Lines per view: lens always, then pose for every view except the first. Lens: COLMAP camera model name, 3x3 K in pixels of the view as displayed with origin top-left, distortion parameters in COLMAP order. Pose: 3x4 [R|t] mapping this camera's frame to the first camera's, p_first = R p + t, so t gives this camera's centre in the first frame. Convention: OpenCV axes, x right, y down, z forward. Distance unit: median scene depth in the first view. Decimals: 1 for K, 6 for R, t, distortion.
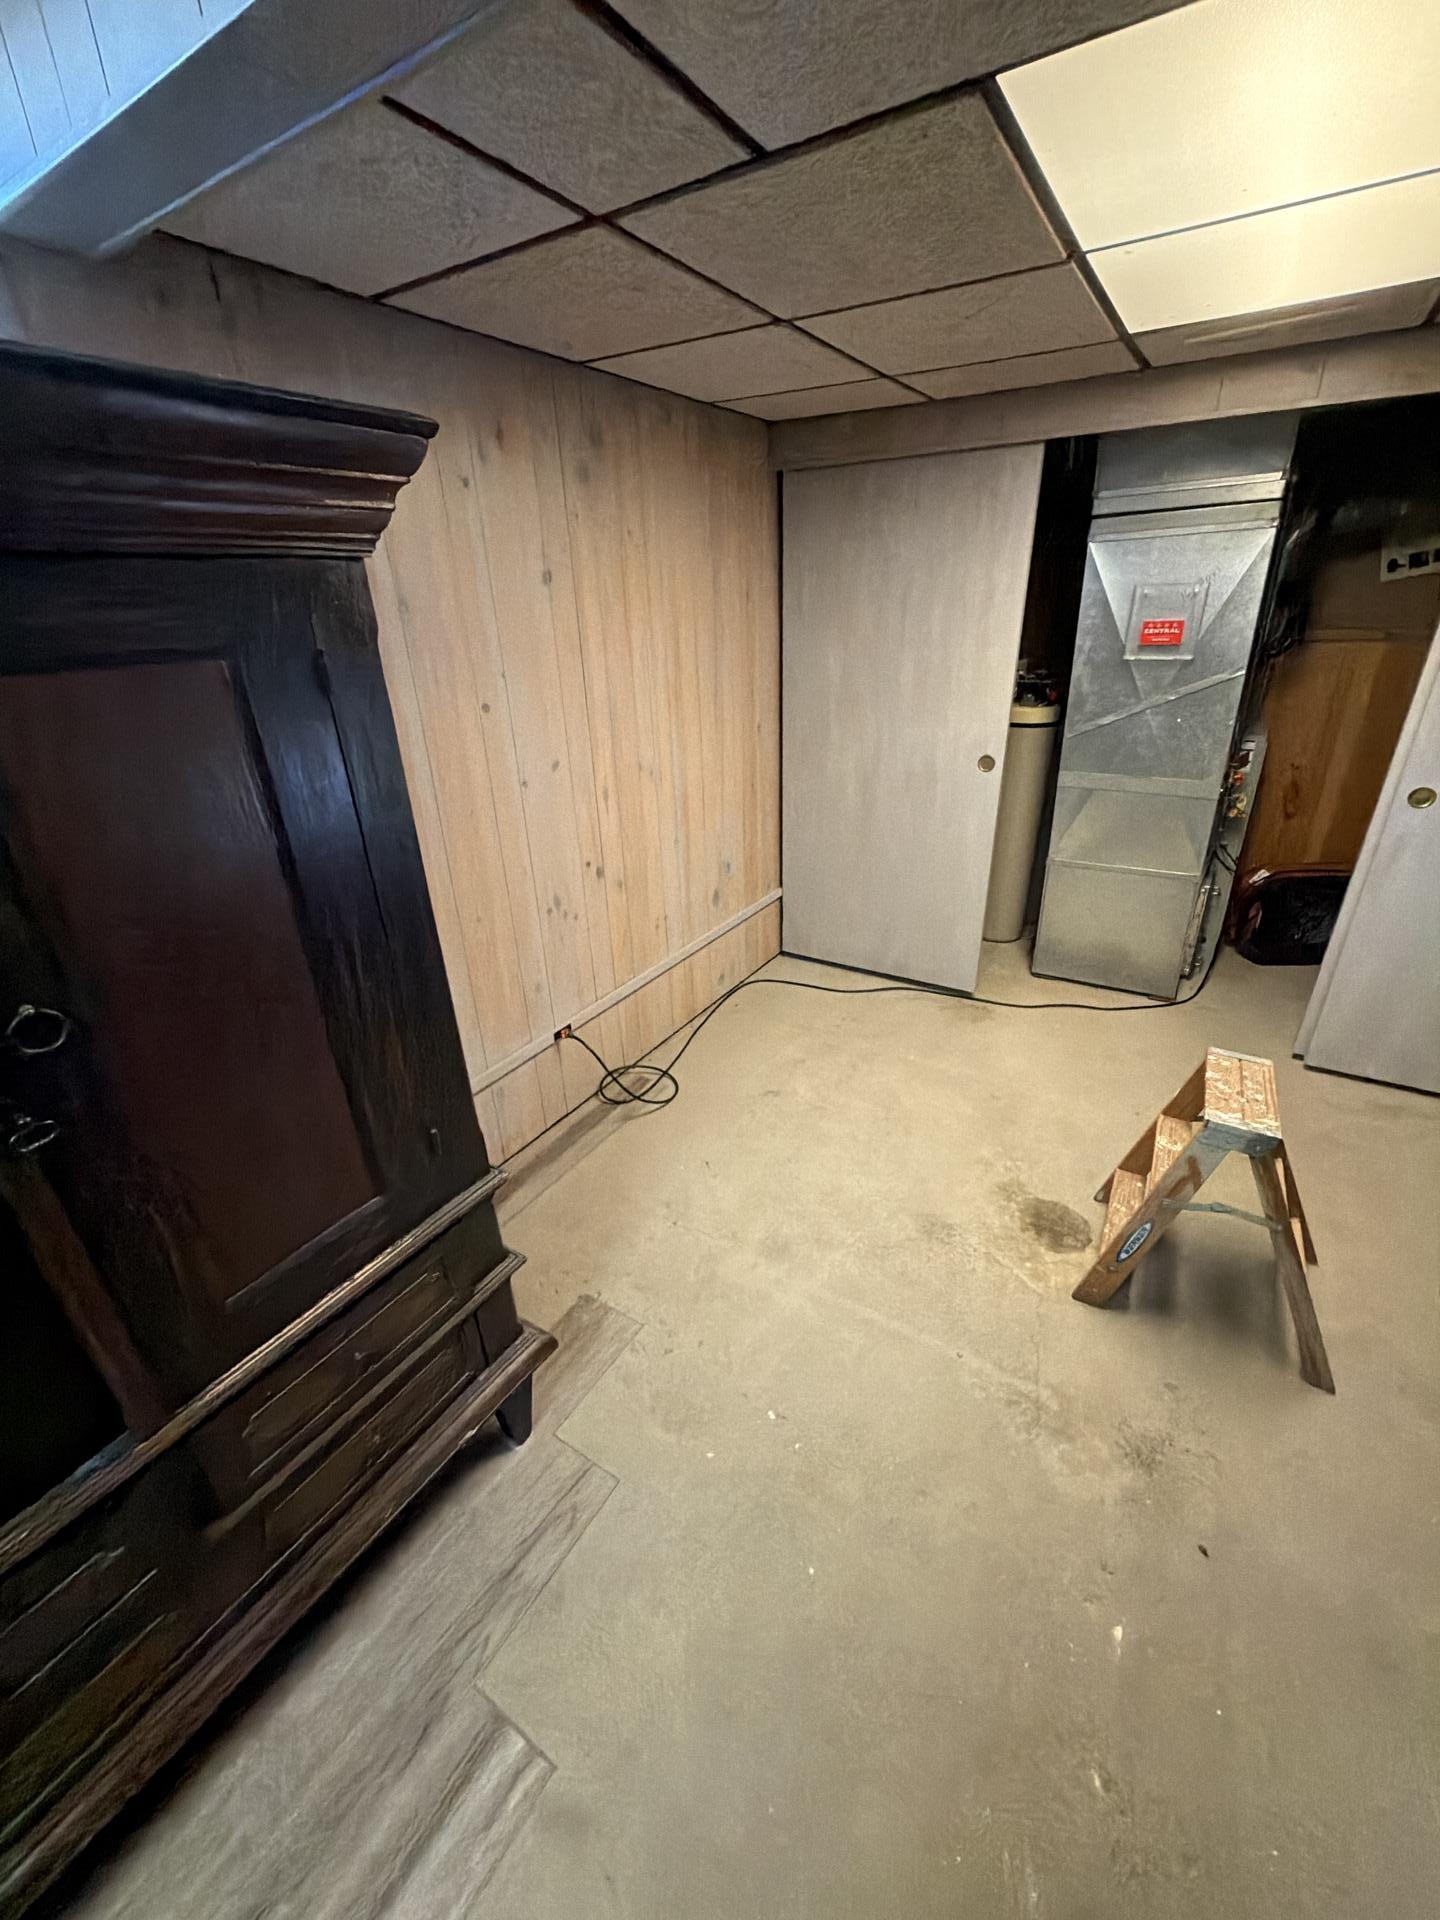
lens RADIAL K [[767.7, 0, 720.6], [0, 767.7, 957.0], [0, 0, 1]] dist [0.000467, -0.000396]
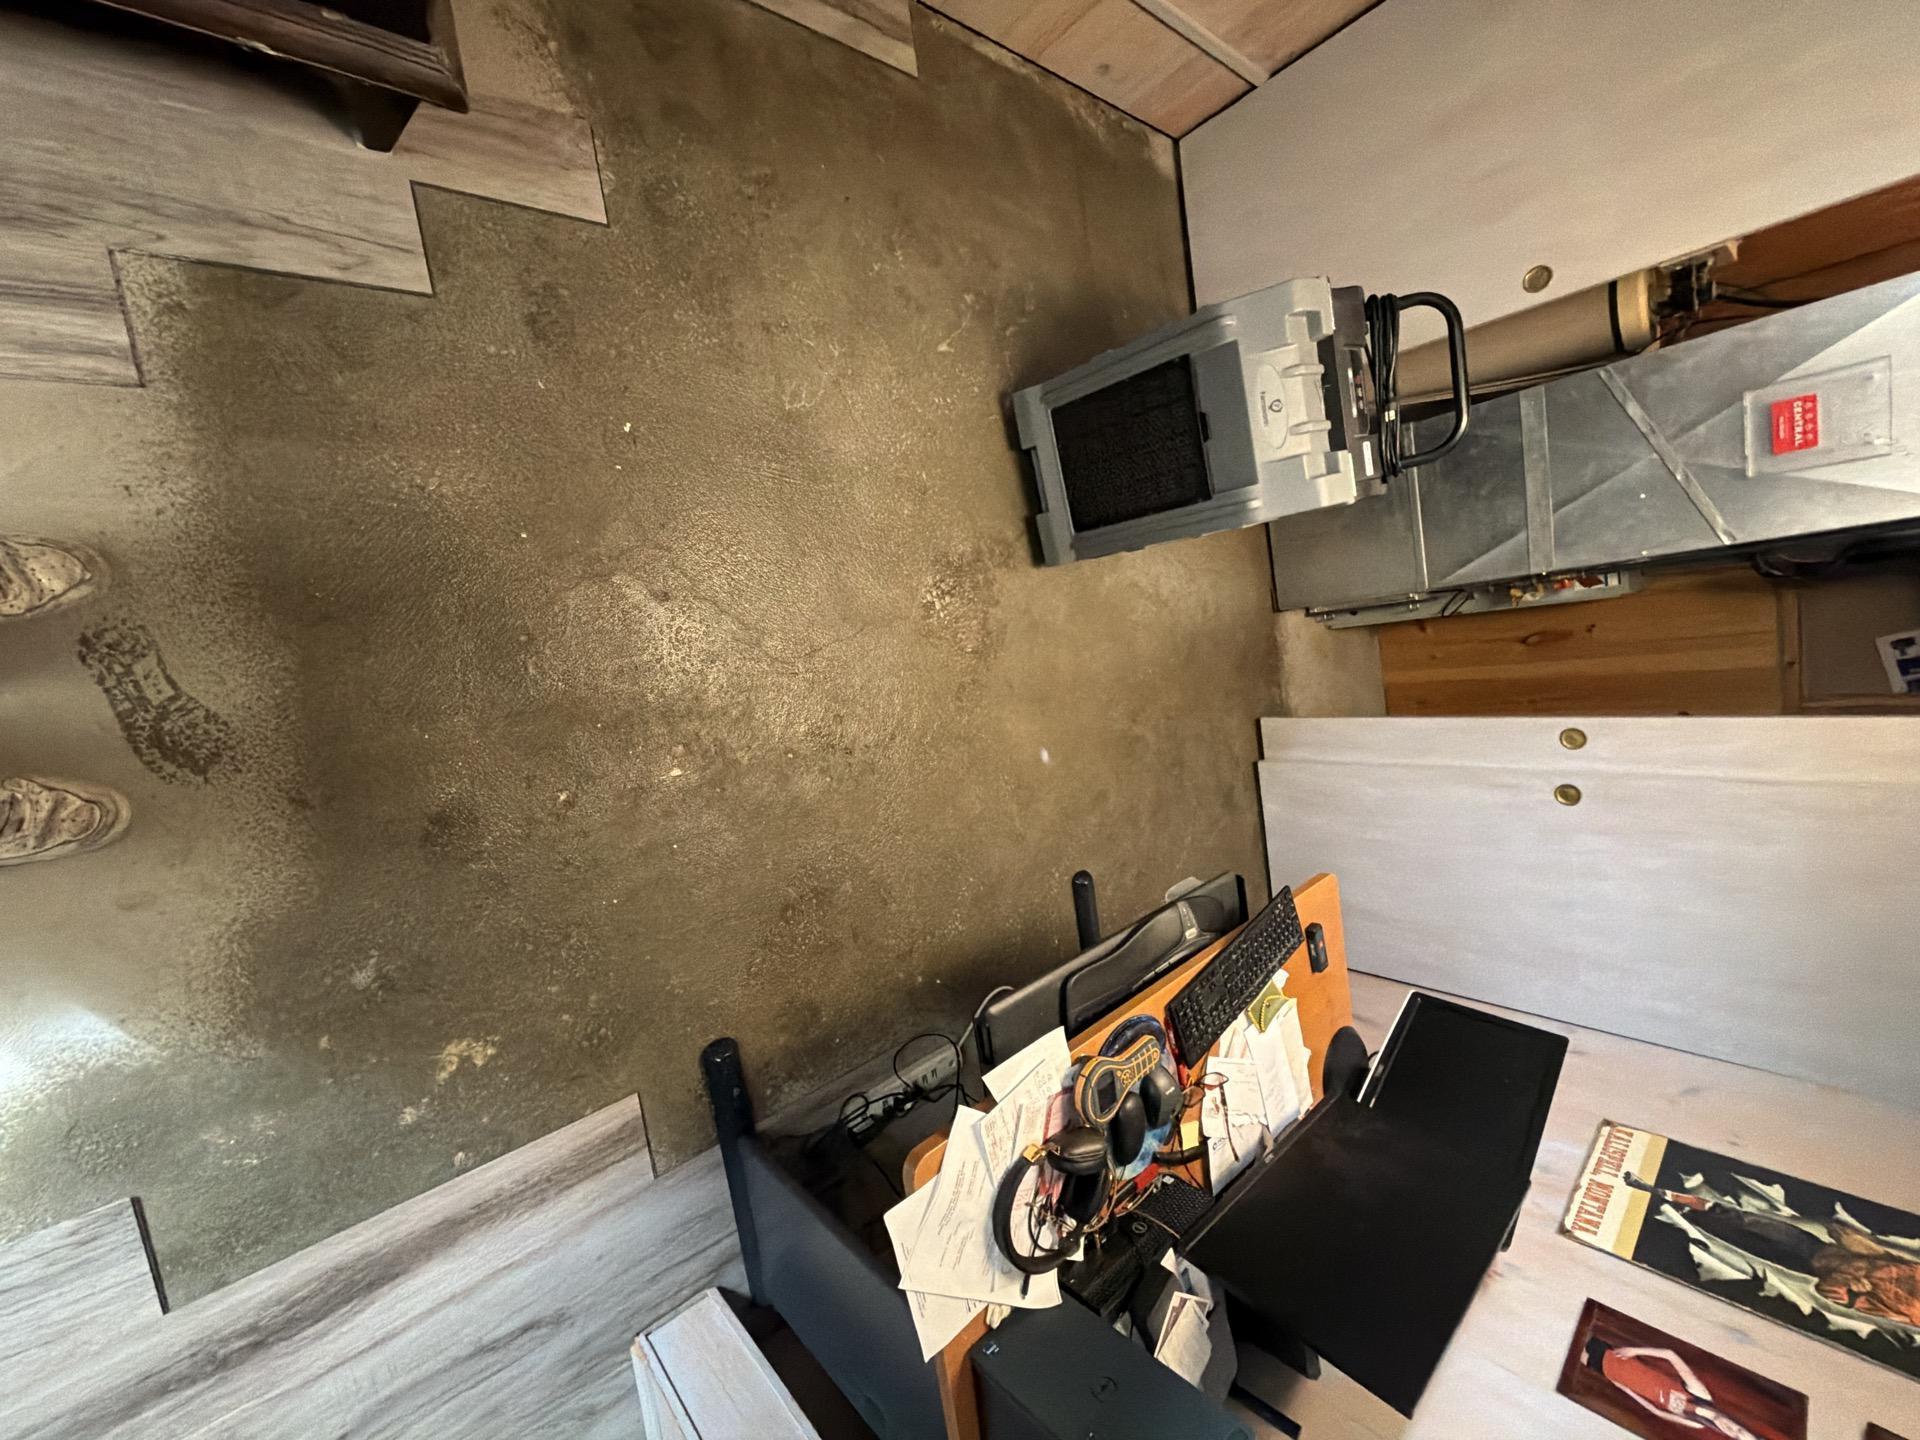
lens RADIAL K [[767.7, 0, 957.1], [0, 767.7, 729.6], [0, 0, 1]] dist [0.000467, -0.000396]
pose [[0.501893, 0.731135, 0.462110, 0.069910], [-0.834684, 0.269369, 0.480357, -0.044019], [0.226728, -0.626803, 0.745461, 0.129640]]
